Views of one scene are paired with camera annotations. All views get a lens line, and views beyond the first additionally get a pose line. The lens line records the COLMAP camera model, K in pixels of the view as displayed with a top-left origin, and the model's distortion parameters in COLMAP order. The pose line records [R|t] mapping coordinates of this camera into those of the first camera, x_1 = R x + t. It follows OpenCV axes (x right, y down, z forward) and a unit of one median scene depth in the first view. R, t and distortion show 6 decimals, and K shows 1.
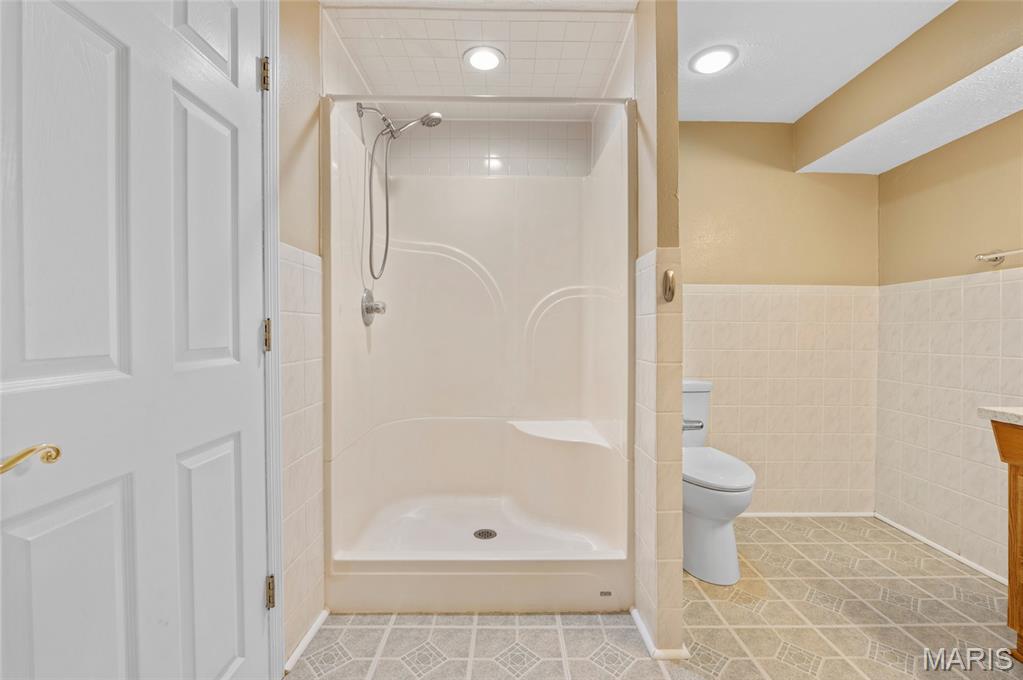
lens RADIAL K [[445.8, 0, 498.8], [0, 445.8, 320.4], [0, 0, 1]] dist [-0.012717, -0.000024]
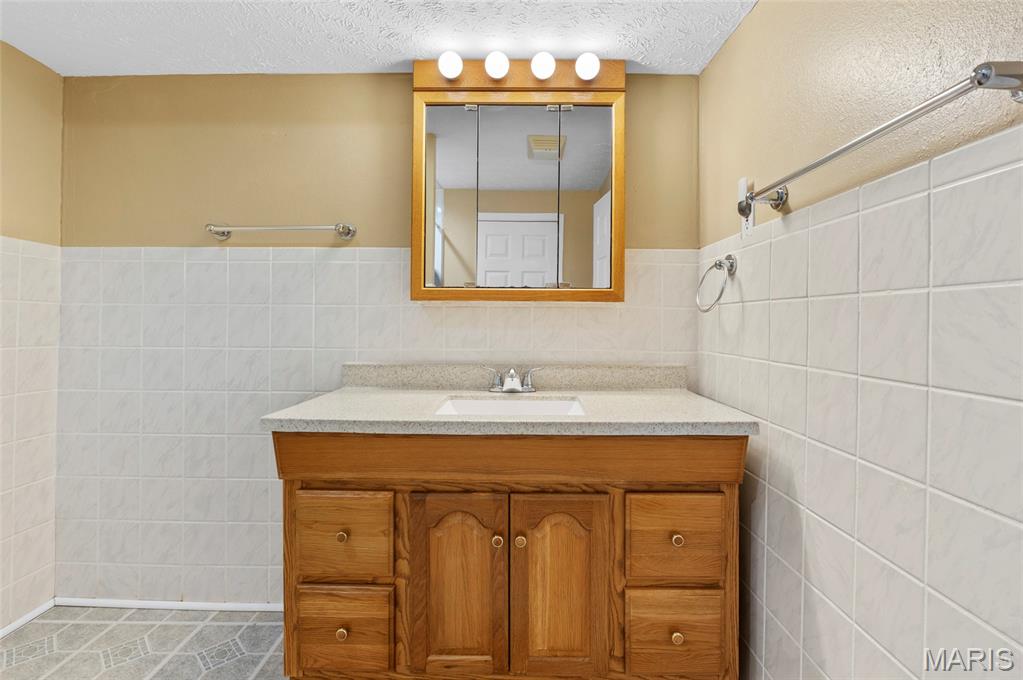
lens RADIAL K [[457.3, 0, 516.0], [0, 457.3, 329.8], [0, 0, 1]] dist [-0.002066, -0.006751]
pose [[-0.025571, -0.012357, 0.999597, 0.190139], [-0.035938, 0.999289, 0.011434, 0.014044], [-0.999027, -0.035631, -0.025997, 0.370686]]
